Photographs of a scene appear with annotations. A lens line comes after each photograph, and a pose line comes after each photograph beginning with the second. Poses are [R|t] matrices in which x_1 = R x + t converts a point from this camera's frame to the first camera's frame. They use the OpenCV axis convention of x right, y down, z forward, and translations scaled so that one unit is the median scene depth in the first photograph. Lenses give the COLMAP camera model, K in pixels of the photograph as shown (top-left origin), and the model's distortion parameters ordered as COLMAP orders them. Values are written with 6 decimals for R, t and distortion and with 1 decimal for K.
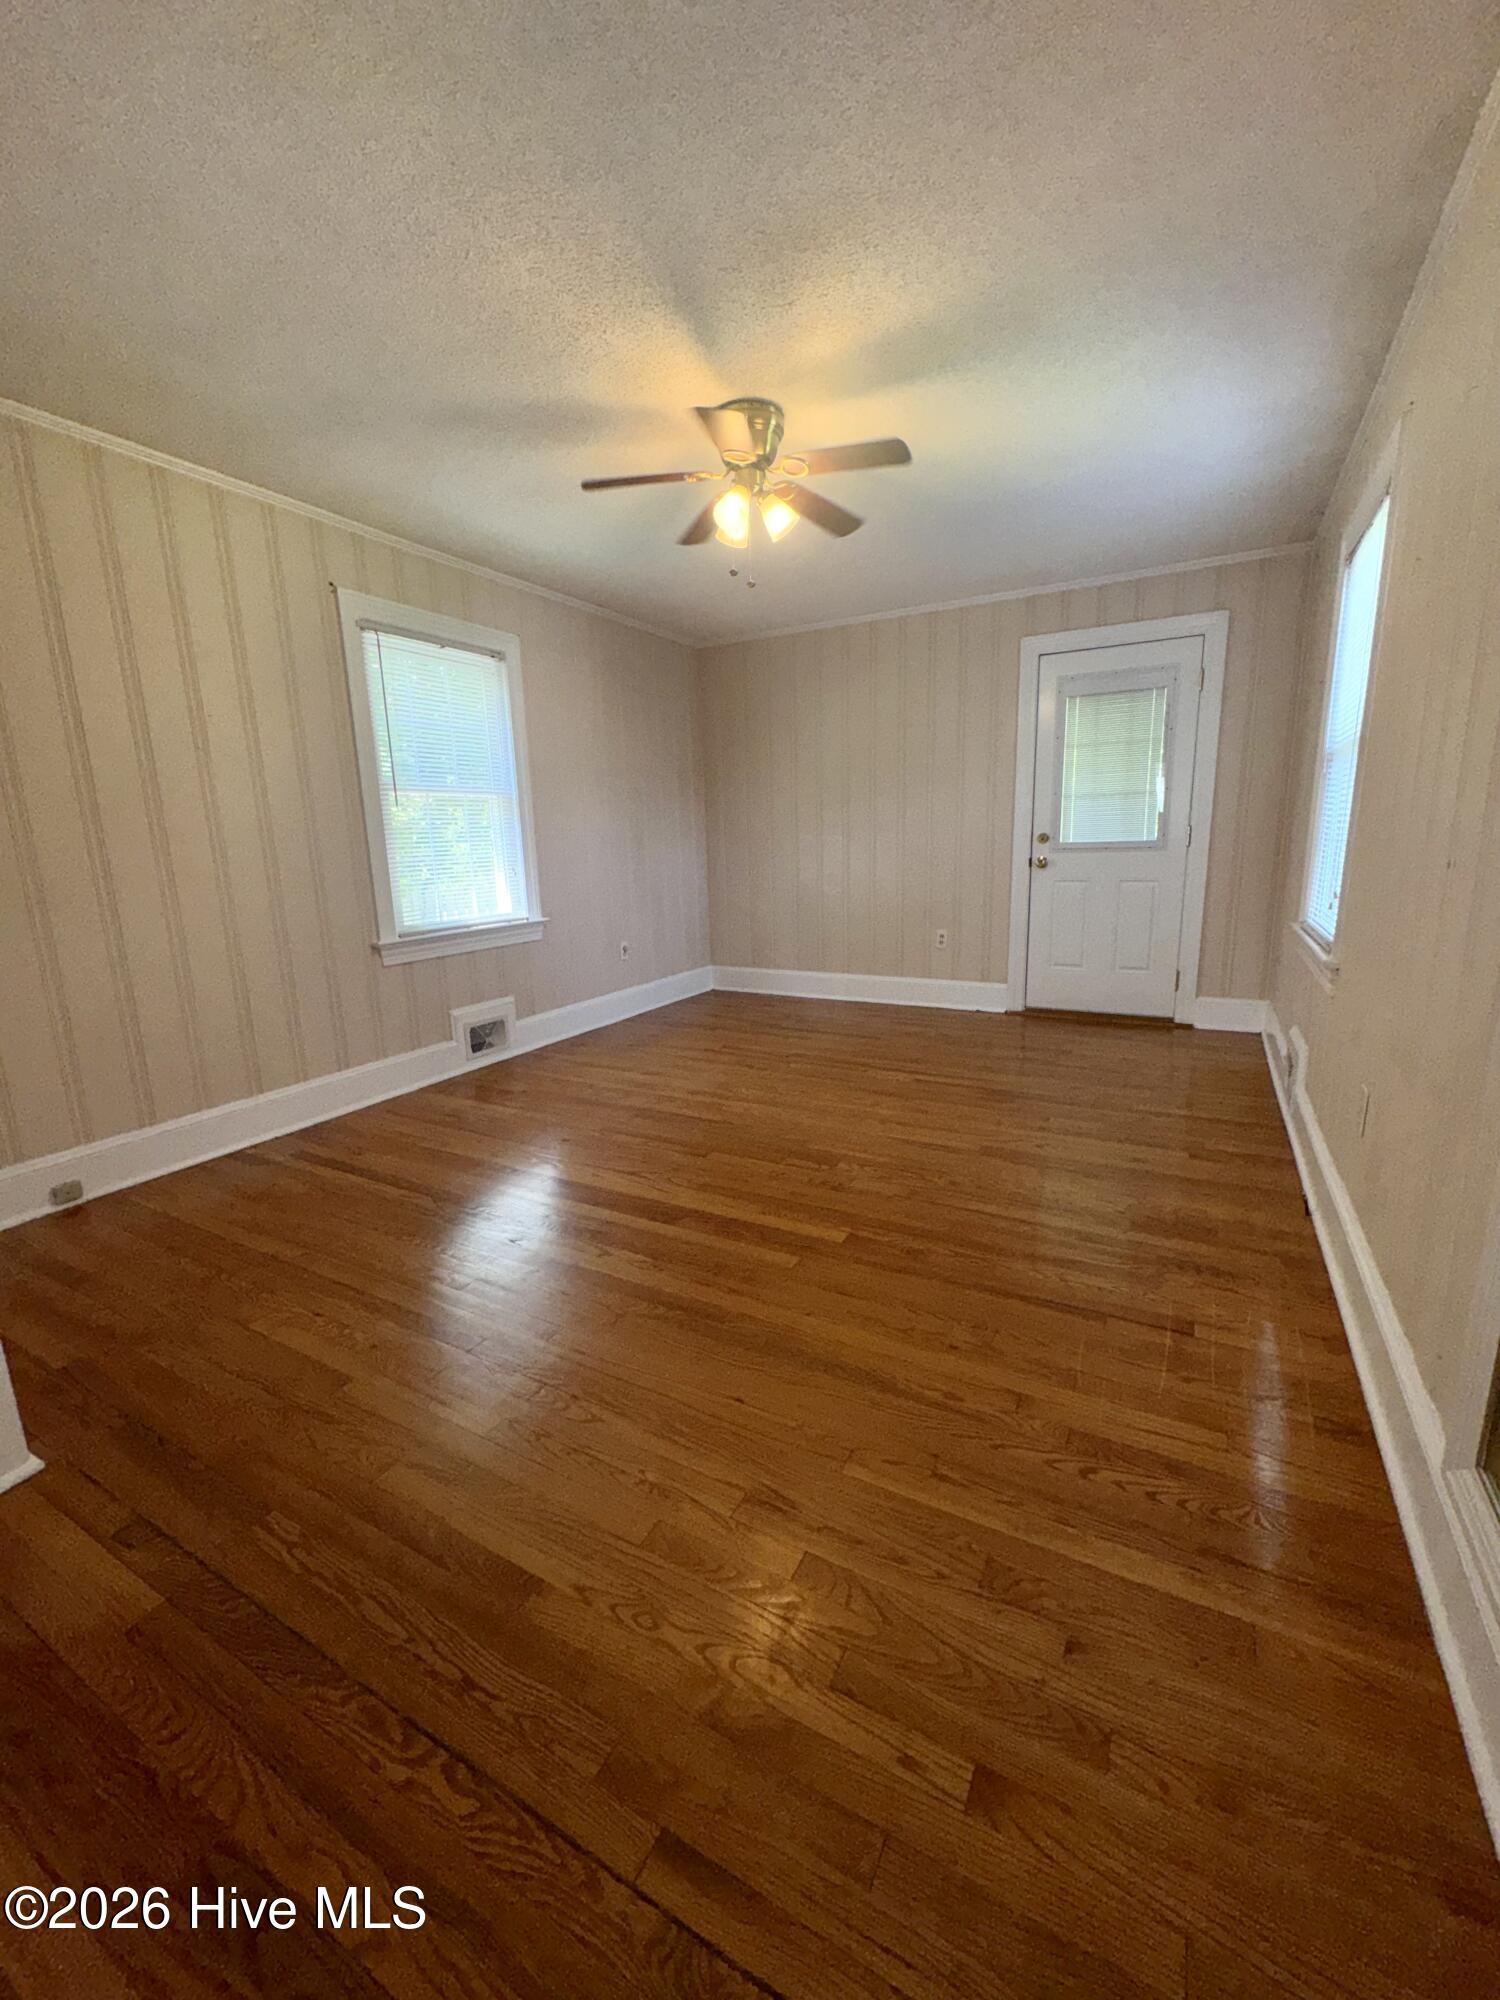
lens RADIAL K [[800.4, 0, 750.6], [0, 800.4, 1002.3], [0, 0, 1]] dist [-0.003146, 0.000314]
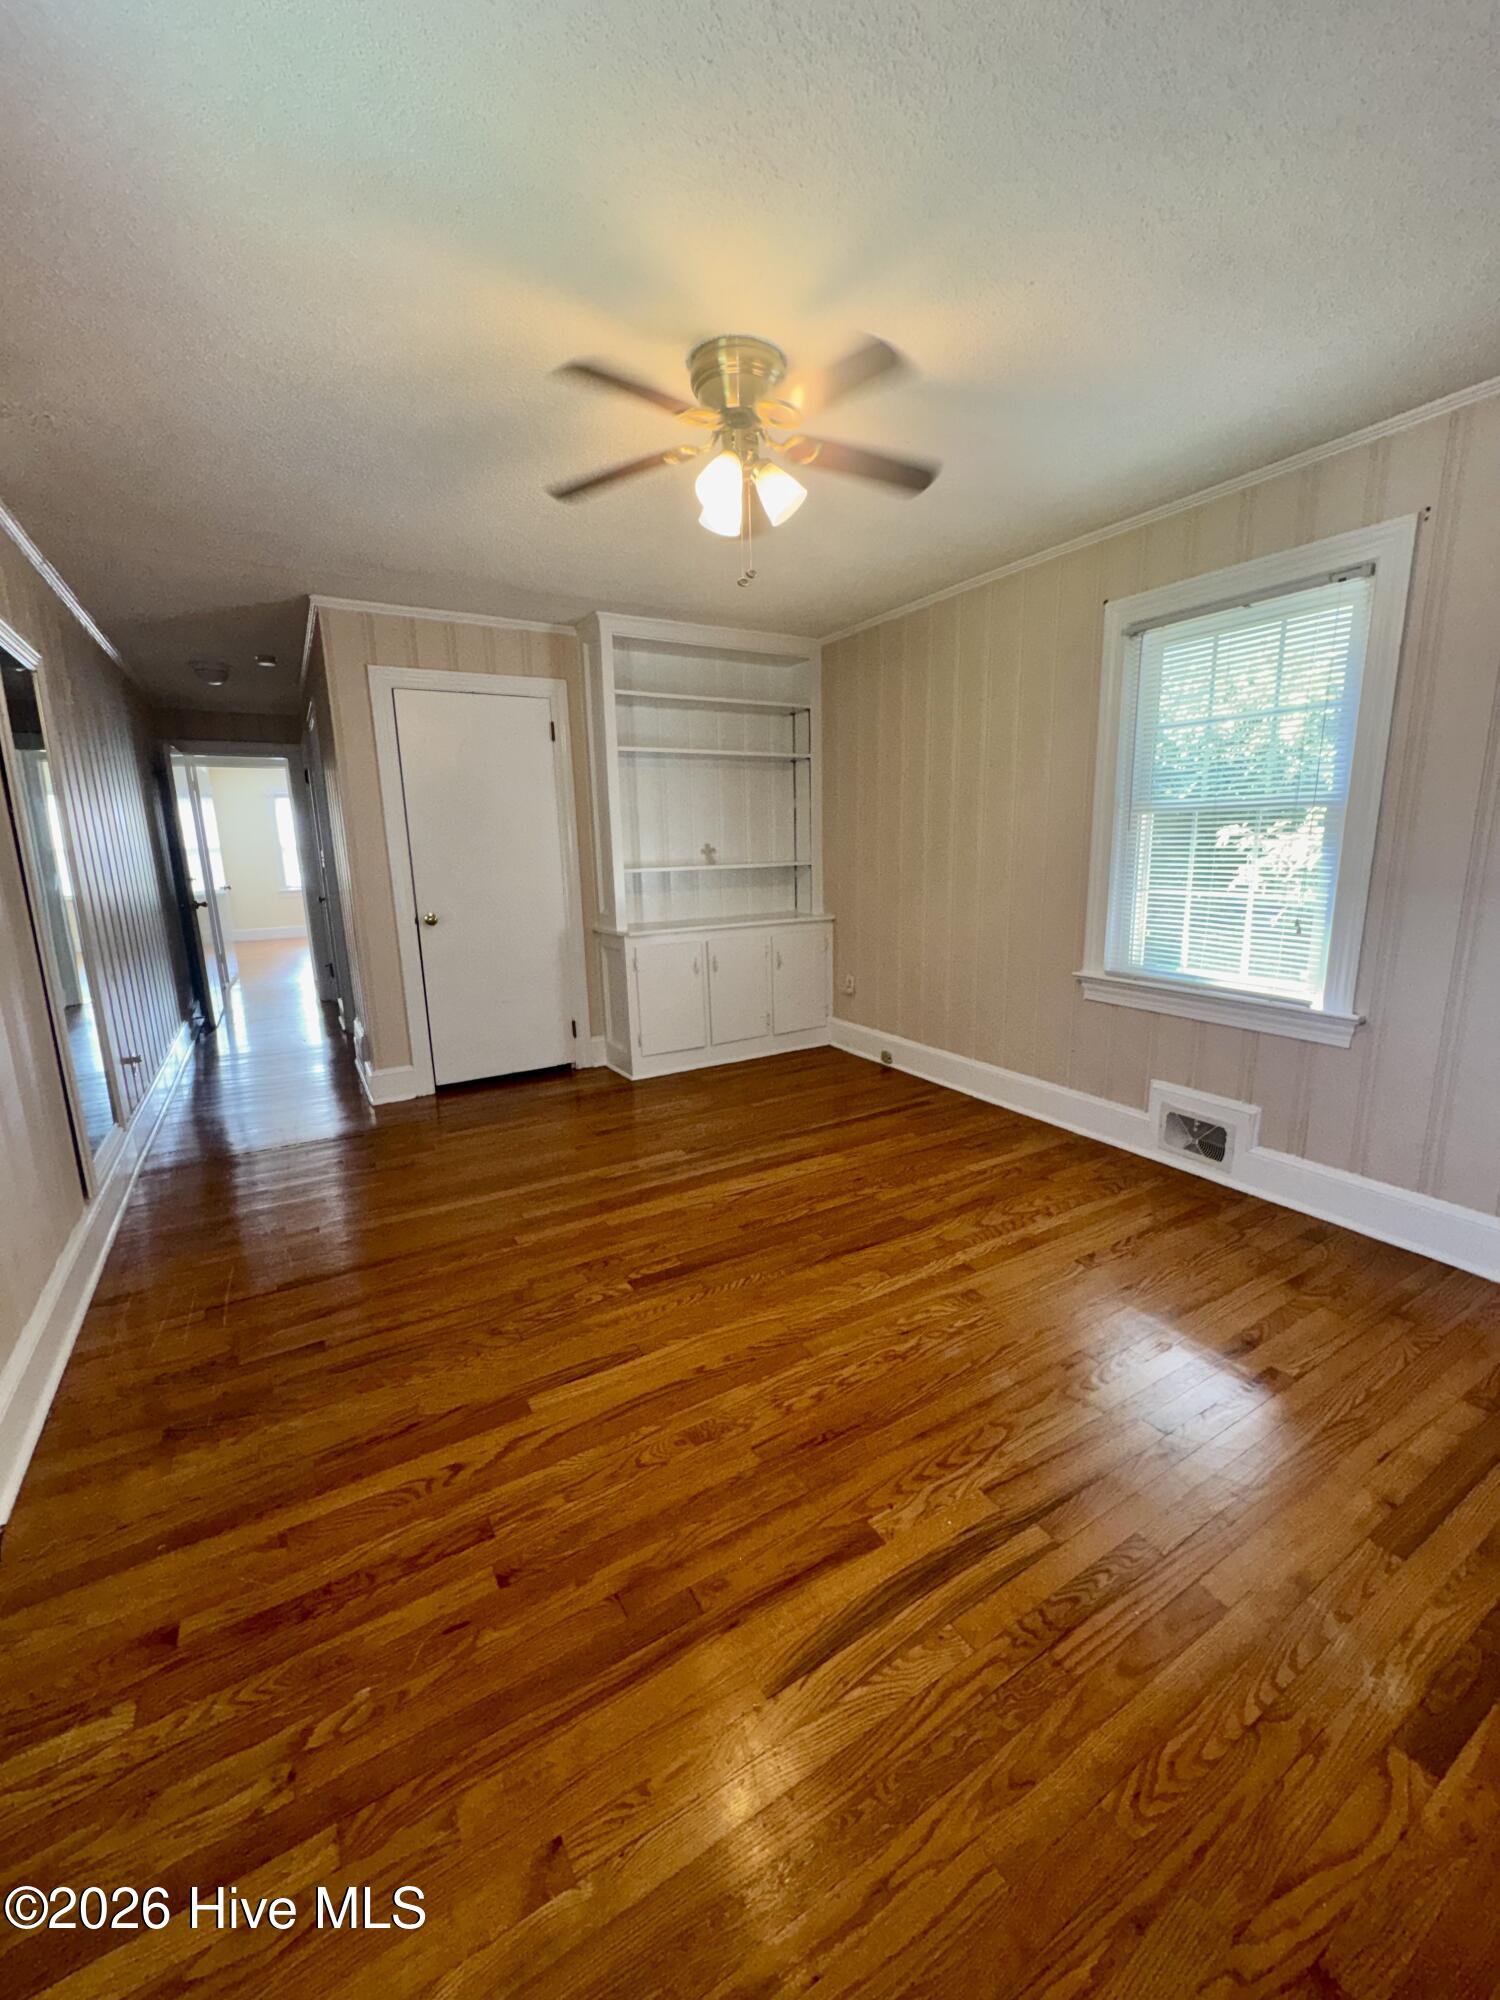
lens RADIAL K [[800.4, 0, 755.4], [0, 800.4, 999.1], [0, 0, 1]] dist [-0.003146, 0.000314]
pose [[-0.507388, 0.207252, -0.836424, 0.549047], [-0.139394, 0.938123, 0.317010, -0.297383], [0.850369, 0.277439, -0.447102, 1.112922]]
